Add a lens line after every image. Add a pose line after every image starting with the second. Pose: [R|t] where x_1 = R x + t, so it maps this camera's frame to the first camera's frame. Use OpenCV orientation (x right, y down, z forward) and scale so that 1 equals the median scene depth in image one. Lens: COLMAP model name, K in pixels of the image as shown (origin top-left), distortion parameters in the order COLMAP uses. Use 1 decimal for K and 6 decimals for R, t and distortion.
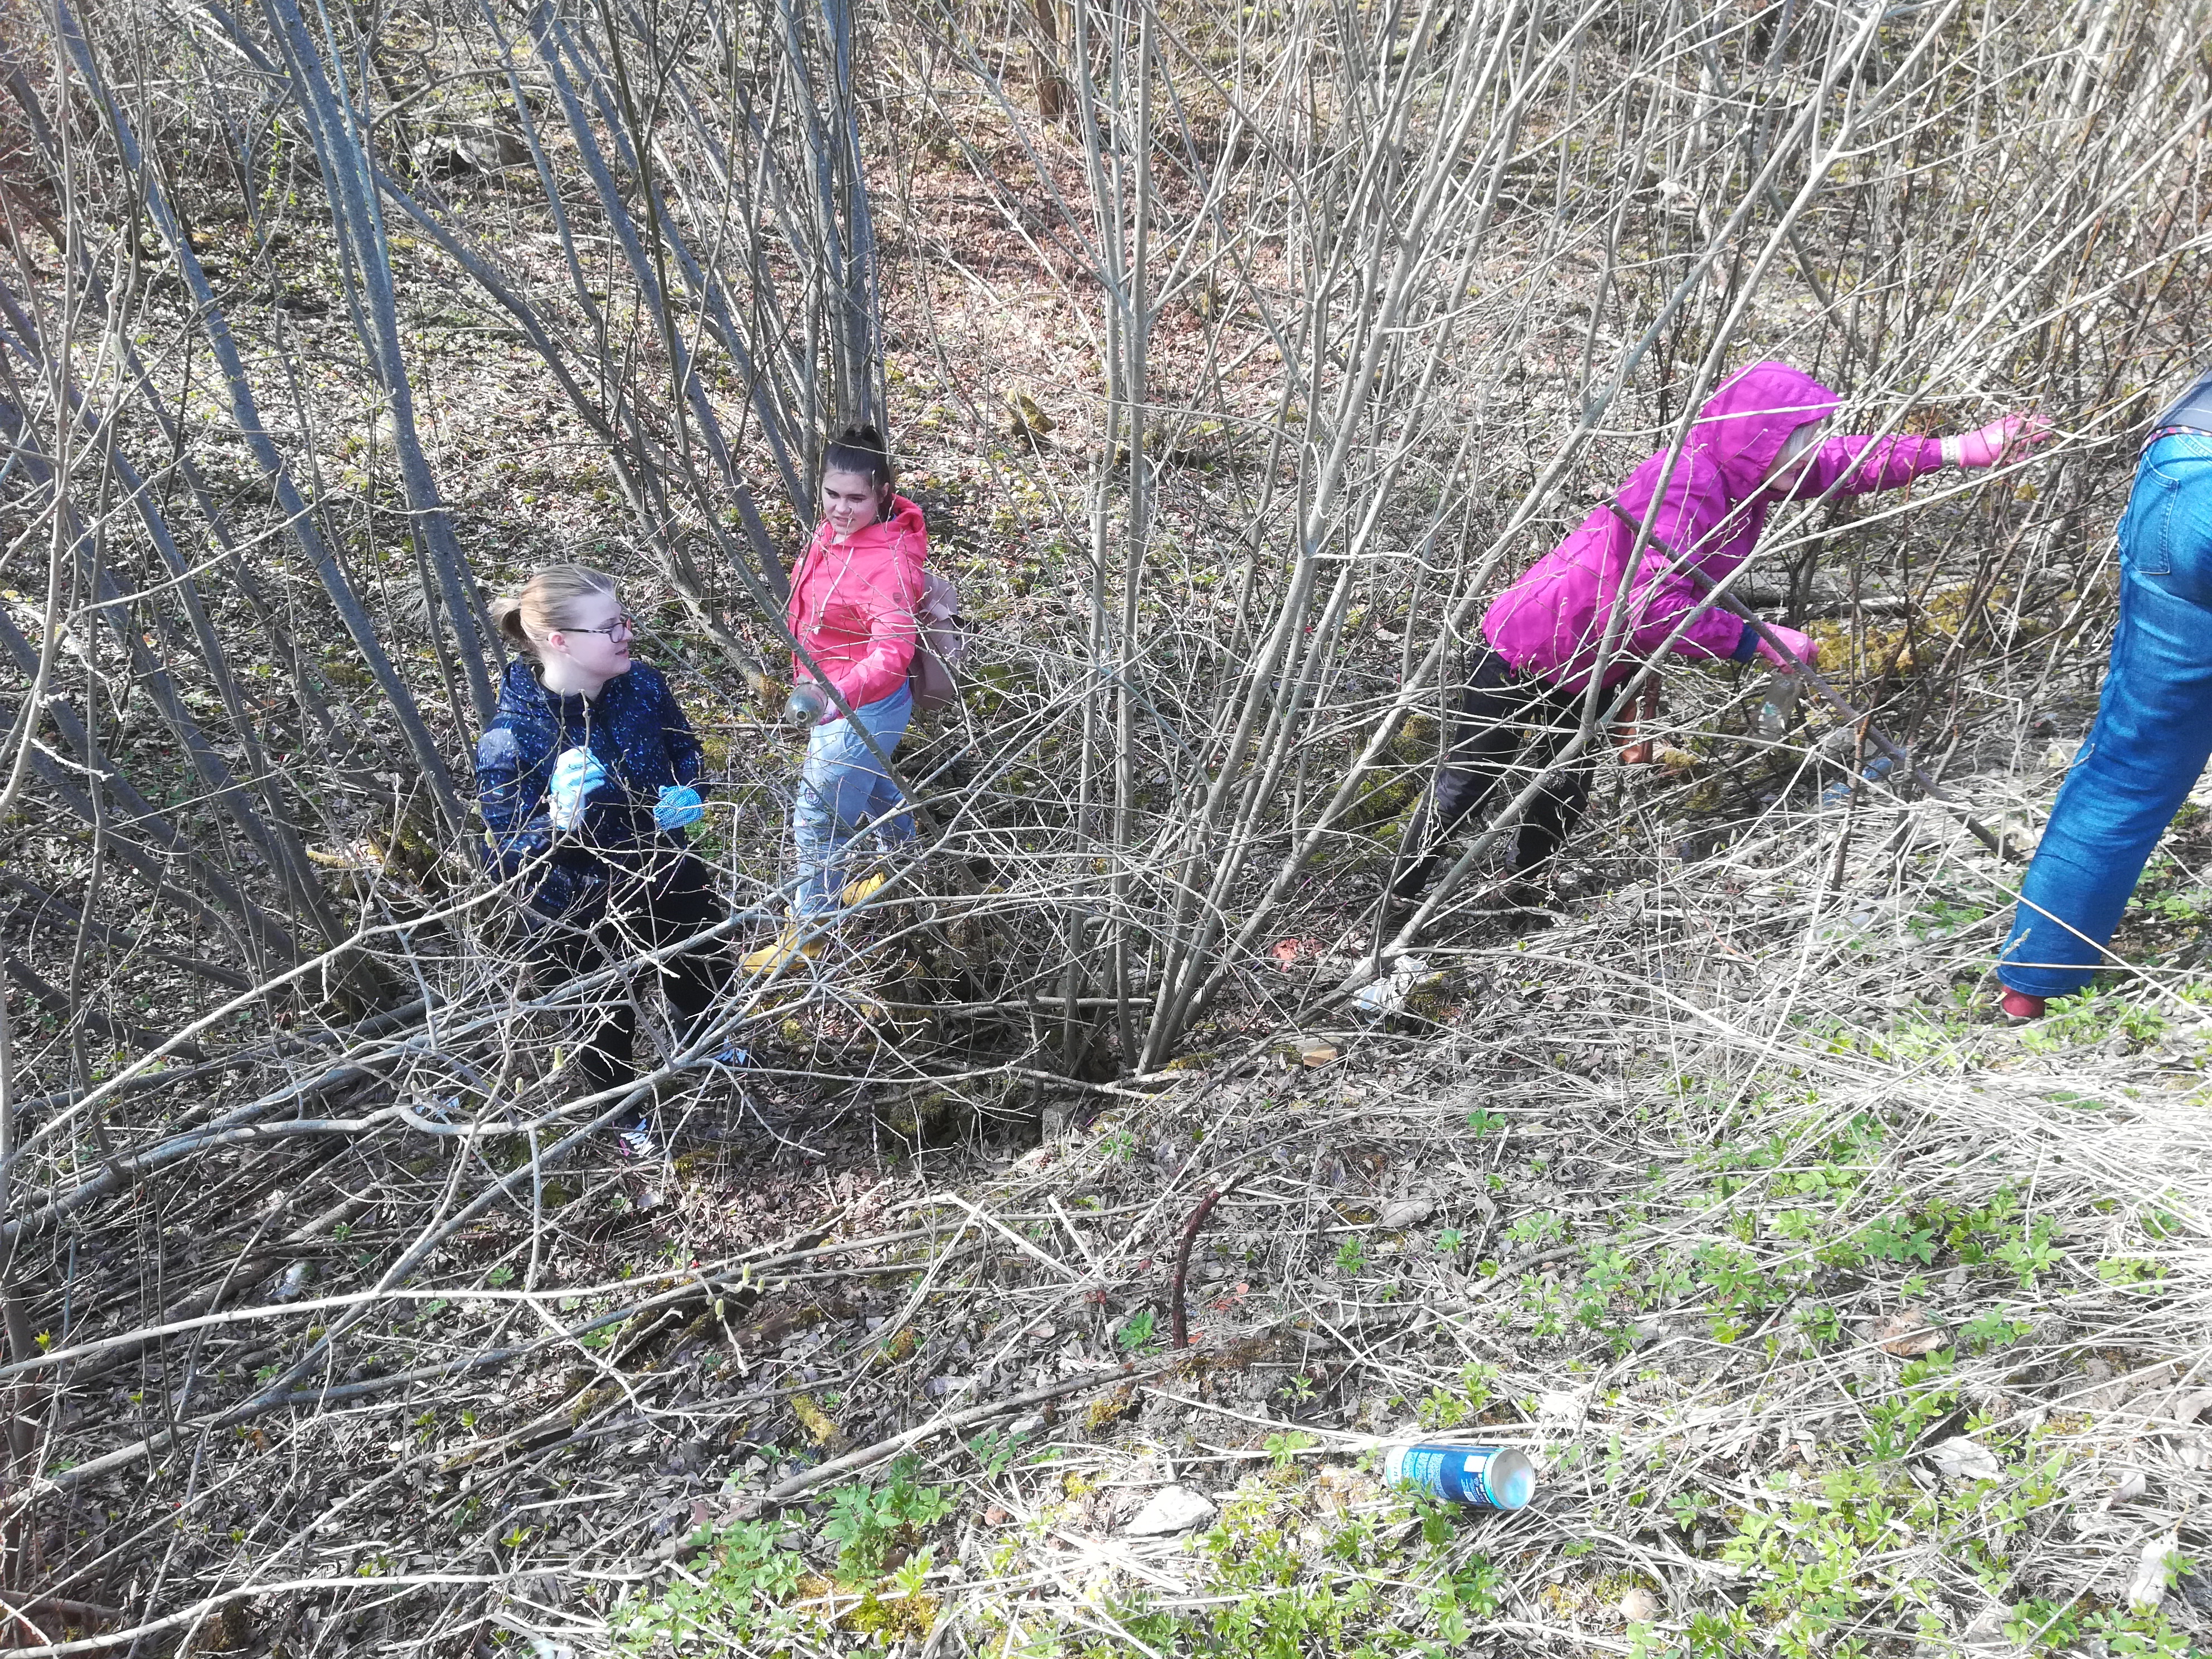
lens RADIAL K [[1665.5, 0, 1106.0], [0, 1665.5, 829.5], [0, 0, 1]] dist [0.088050, -0.096819]
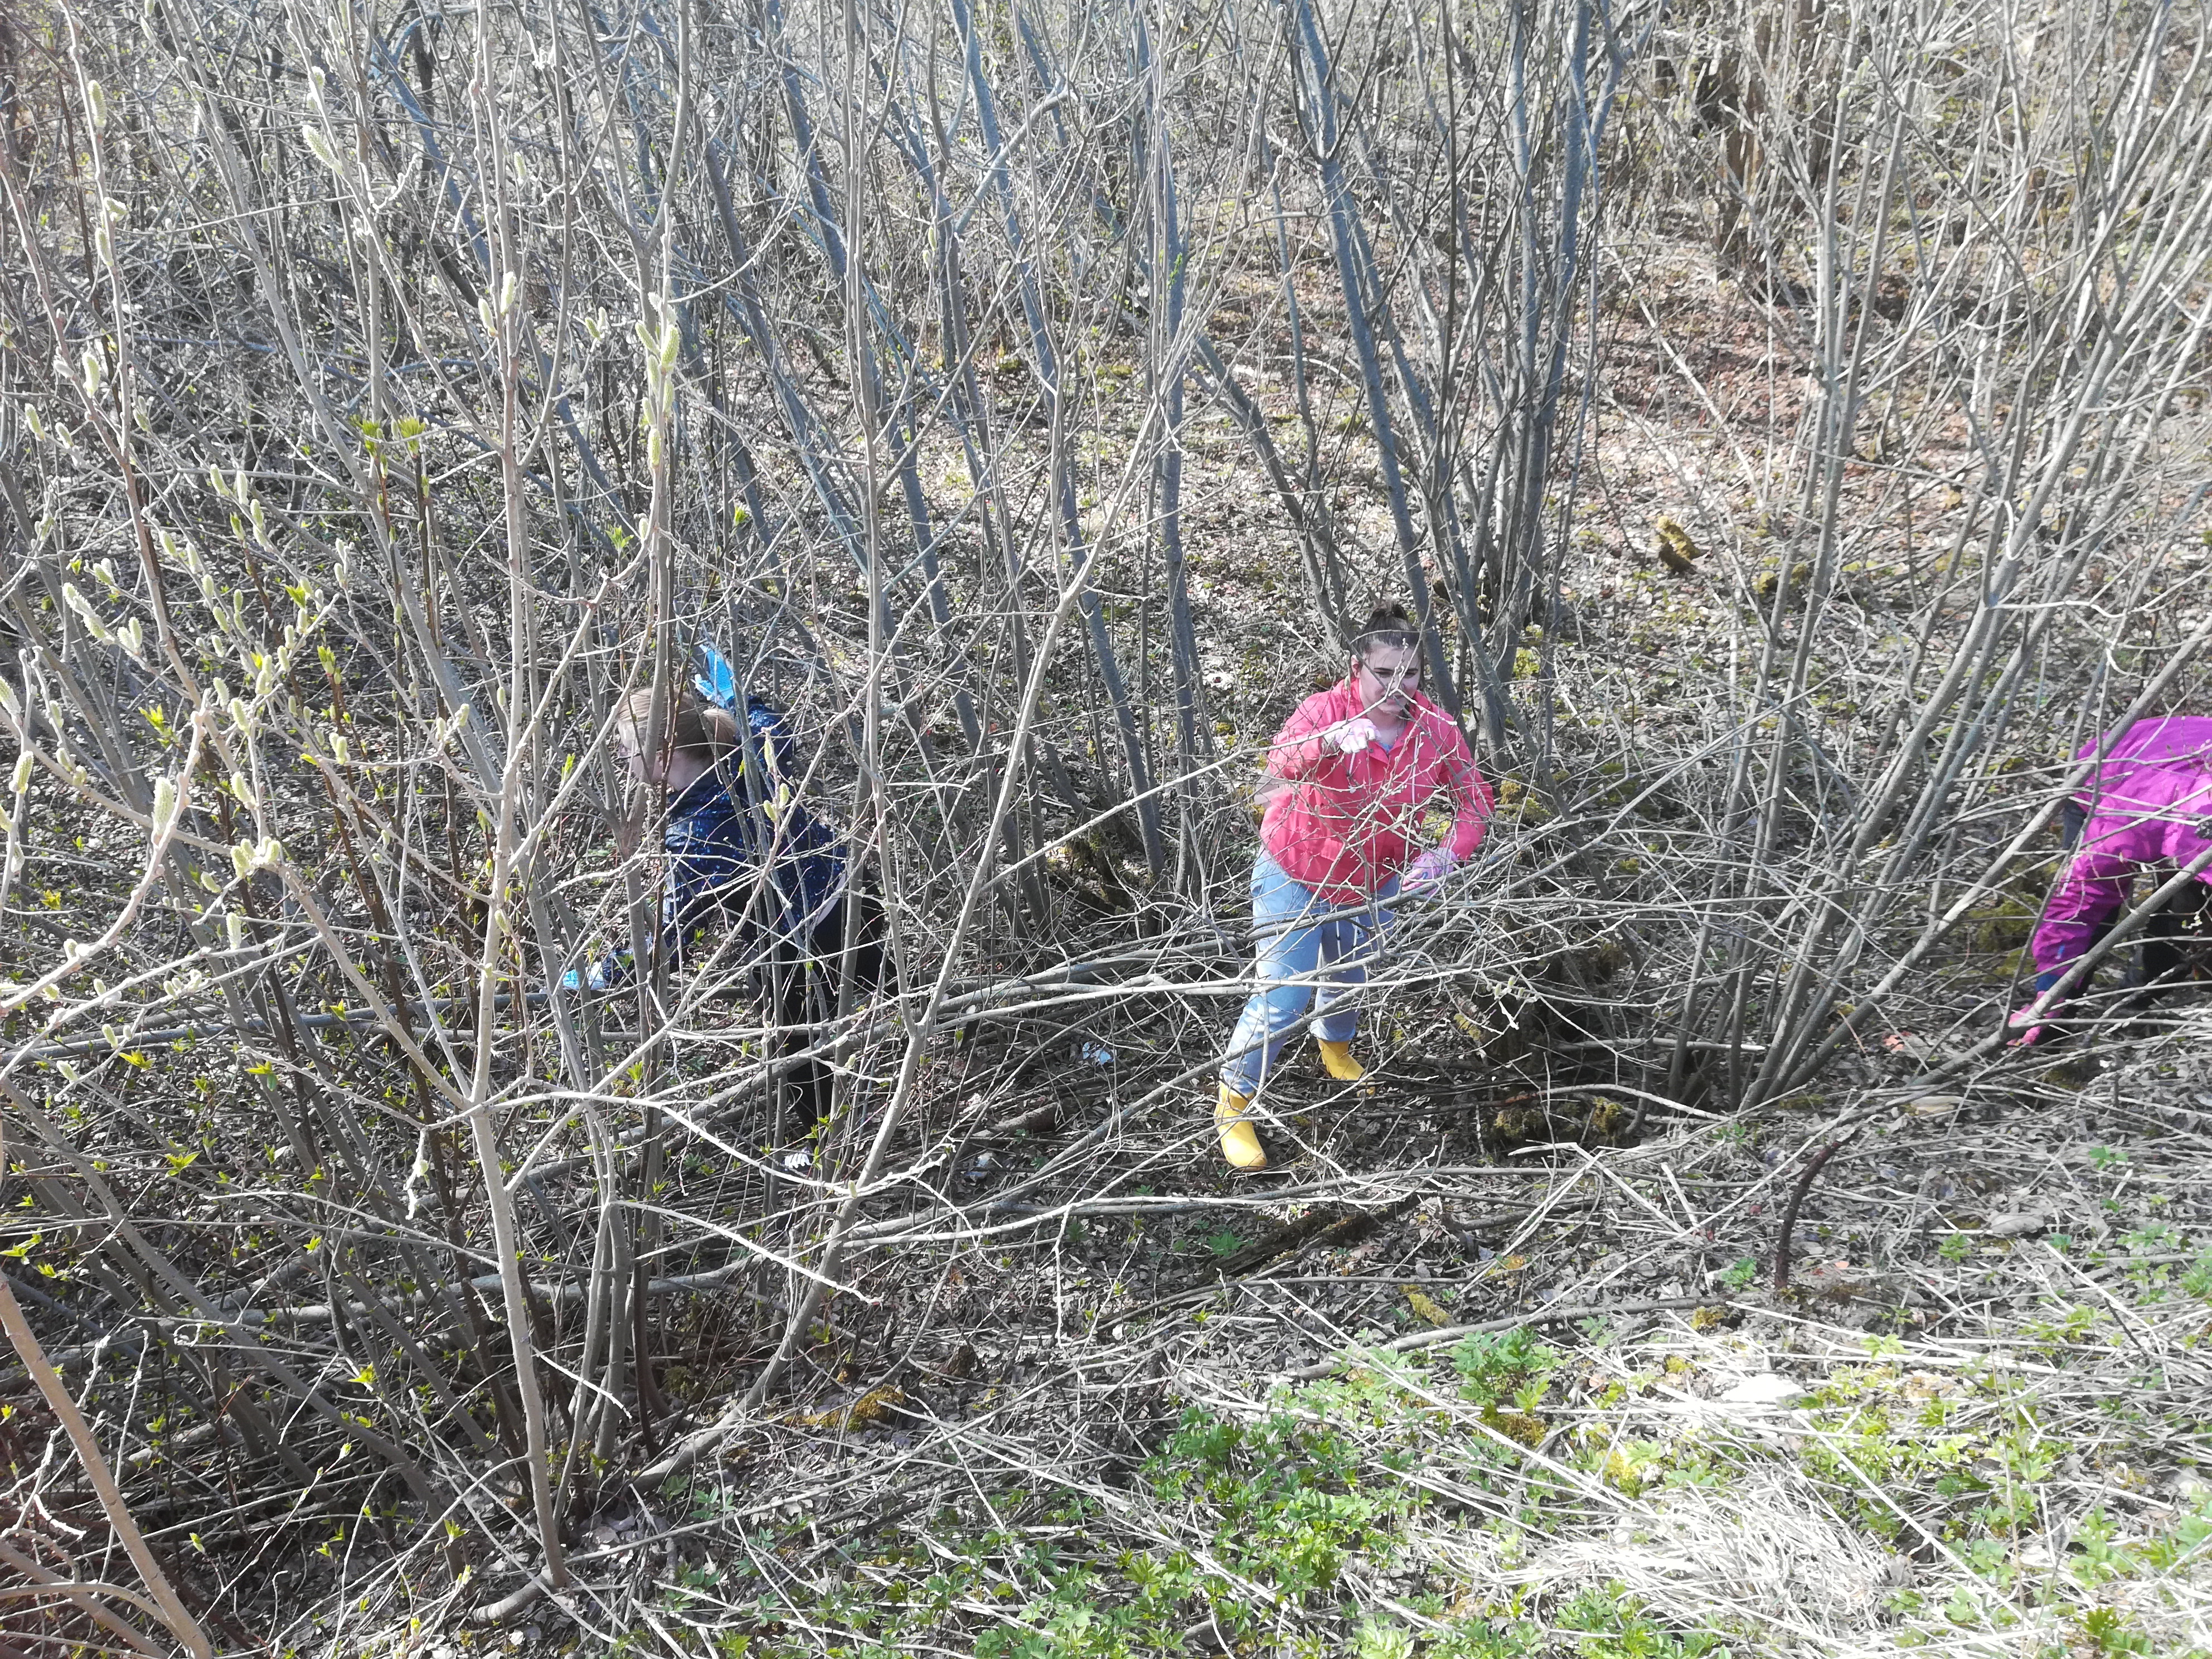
lens RADIAL K [[1665.5, 0, 1106.0], [0, 1665.5, 829.5], [0, 0, 1]] dist [0.088050, -0.096819]
pose [[0.936874, 0.131137, -0.324145, -0.037606], [-0.156414, 0.986264, -0.053077, 0.091139], [0.312732, 0.100427, 0.944517, -0.186510]]
